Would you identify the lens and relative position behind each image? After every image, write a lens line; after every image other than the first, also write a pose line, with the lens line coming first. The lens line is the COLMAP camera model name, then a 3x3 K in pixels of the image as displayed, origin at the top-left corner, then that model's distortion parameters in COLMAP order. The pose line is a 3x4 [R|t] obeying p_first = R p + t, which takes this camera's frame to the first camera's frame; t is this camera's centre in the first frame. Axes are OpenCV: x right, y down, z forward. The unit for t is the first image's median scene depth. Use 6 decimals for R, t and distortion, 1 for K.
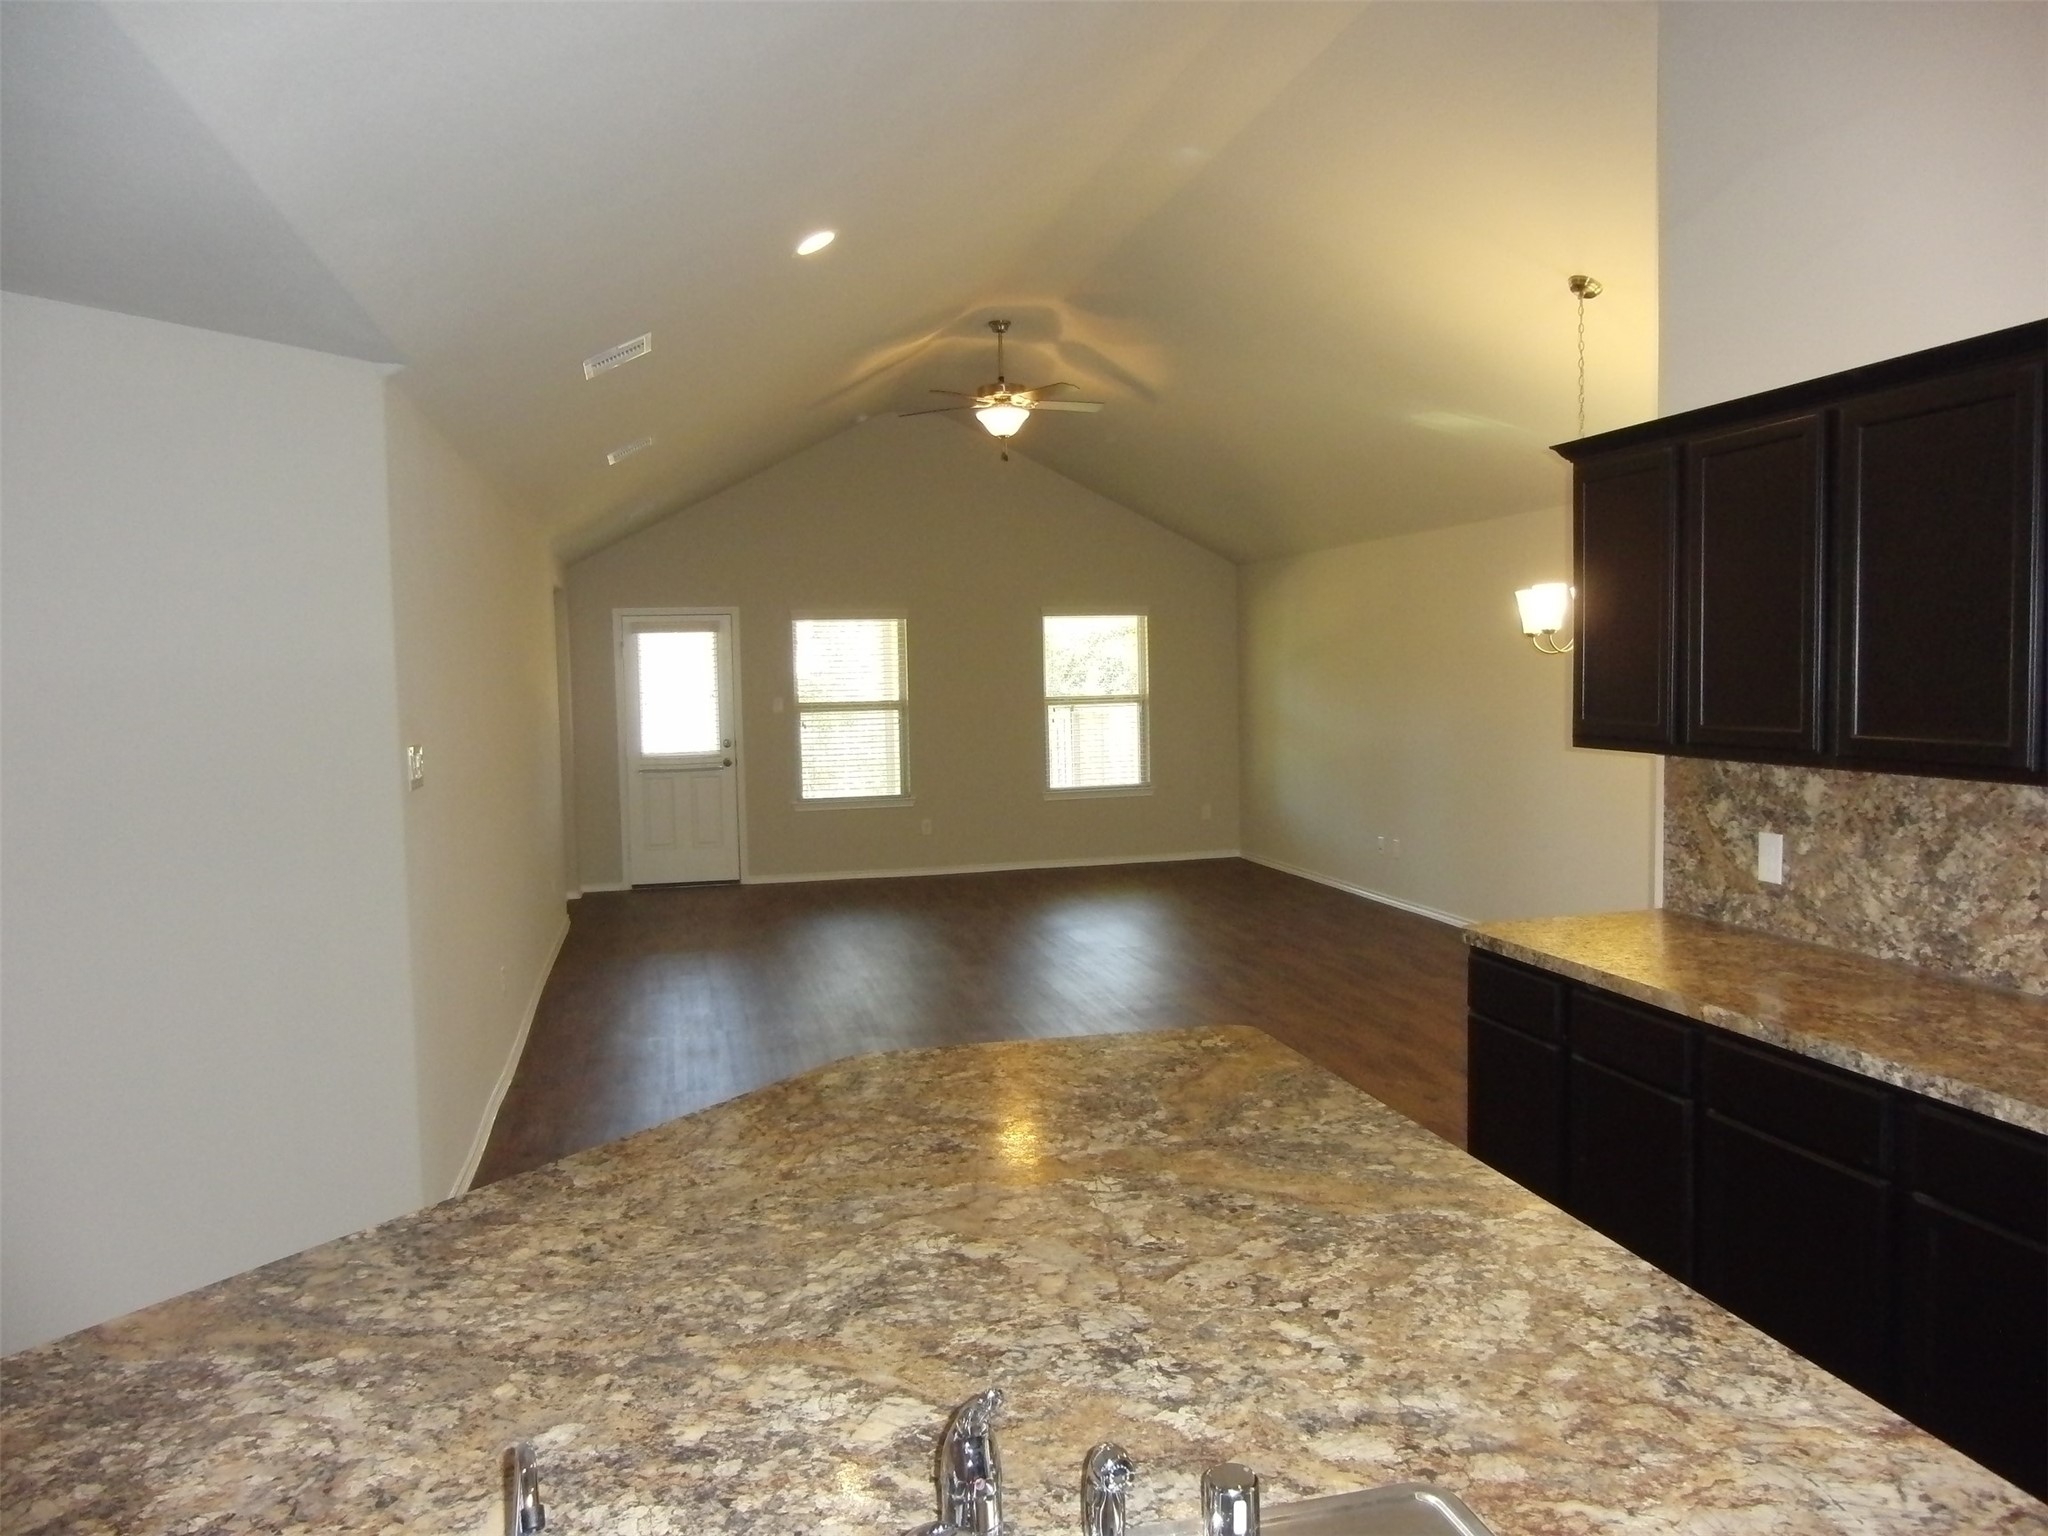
lens RADIAL K [[1470.0, 0, 1028.0], [0, 1470.0, 771.4], [0, 0, 1]] dist [-0.073533, 0.091678]
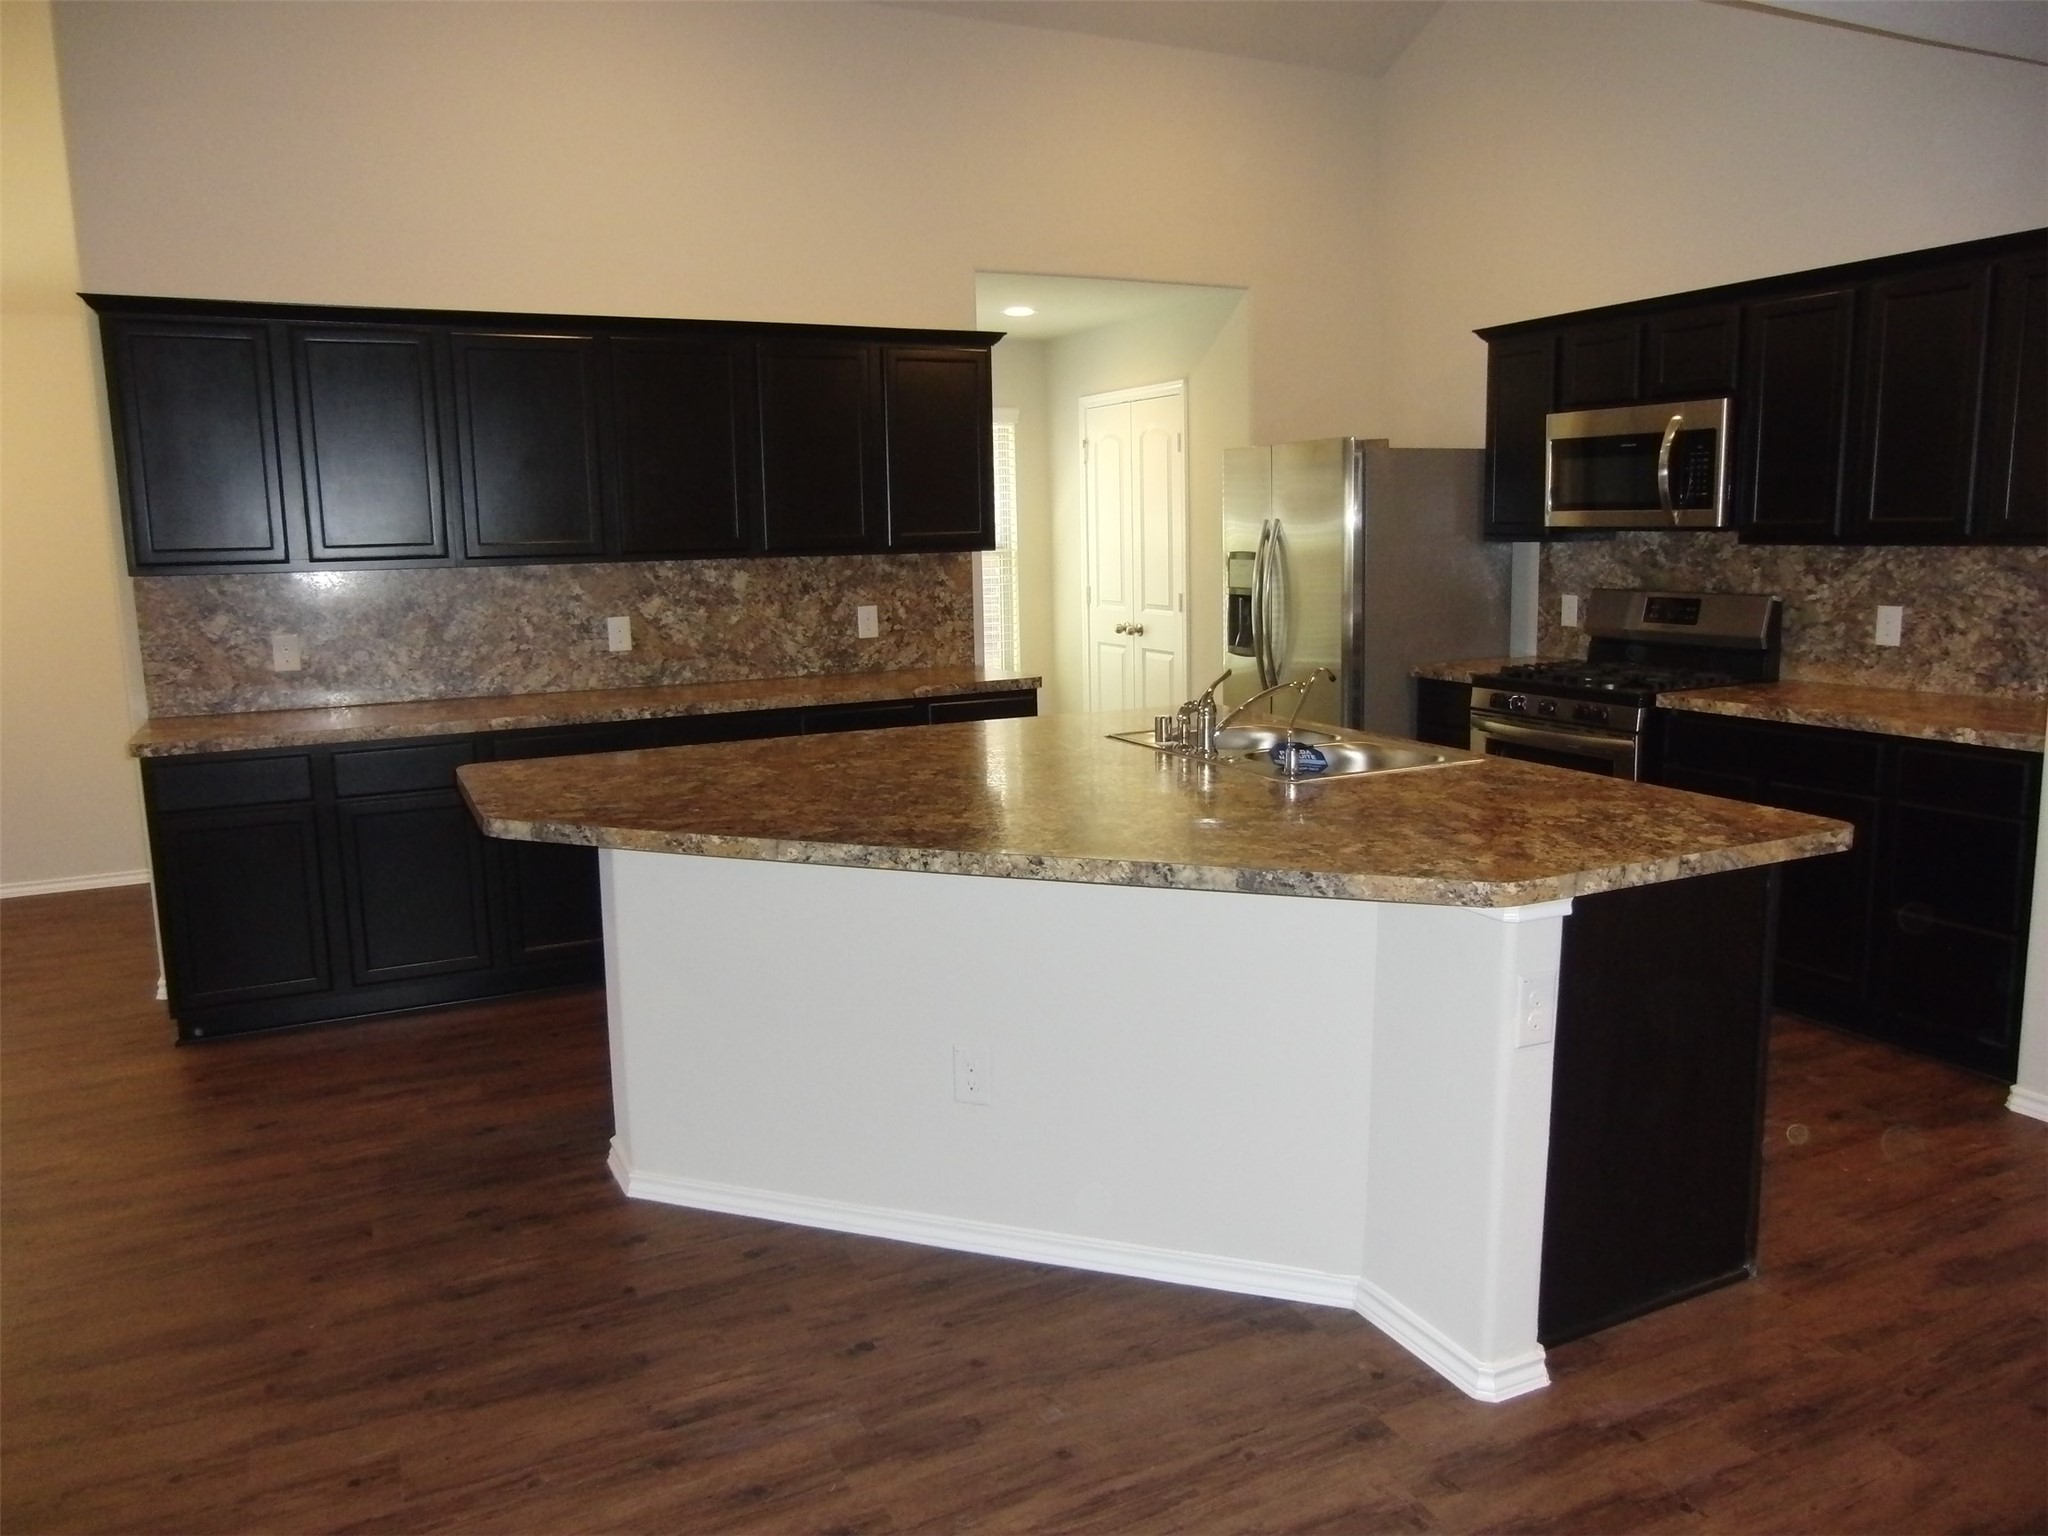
lens RADIAL K [[1470.0, 0, 1039.8], [0, 1470.0, 765.3], [0, 0, 1]] dist [-0.073533, 0.091678]
pose [[-0.221066, -0.129343, 0.966644, -1.104965], [0.094663, 0.983640, 0.153266, -0.002774], [-0.970654, 0.125387, -0.205205, 1.066775]]
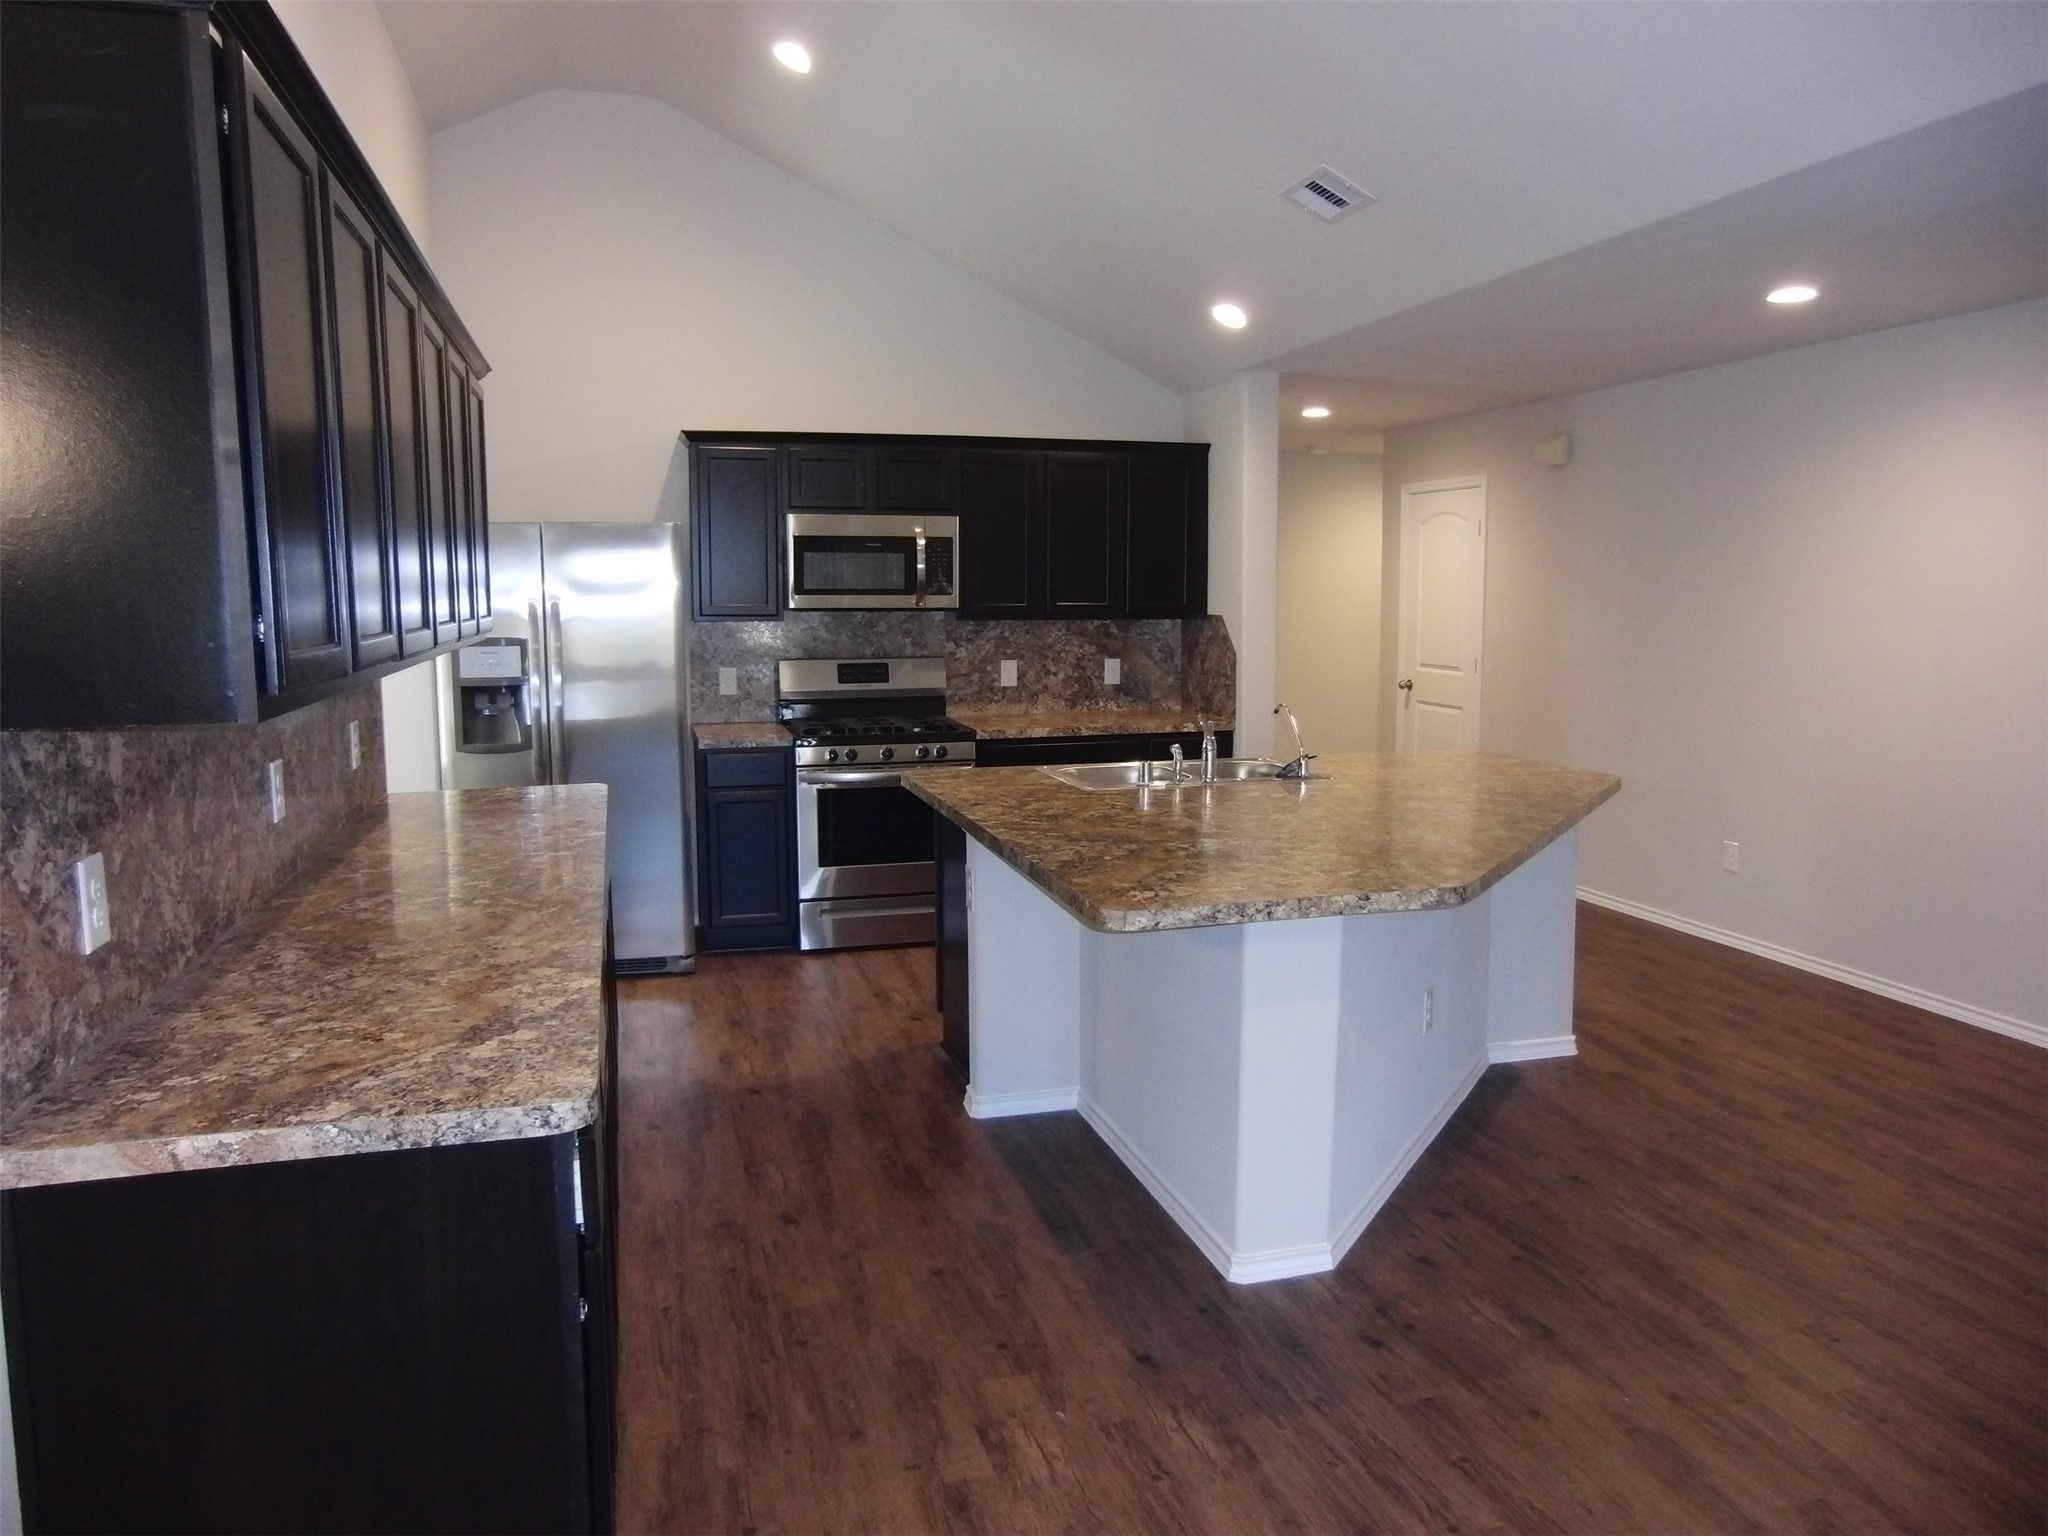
lens RADIAL K [[1470.0, 0, 1028.7], [0, 1470.0, 780.1], [0, 0, 1]] dist [-0.073533, 0.091678]
pose [[-0.998247, 0.032337, -0.049572, 0.126419], [0.021640, 0.978972, 0.202841, -0.121239], [0.055089, 0.201413, -0.977956, 2.067662]]
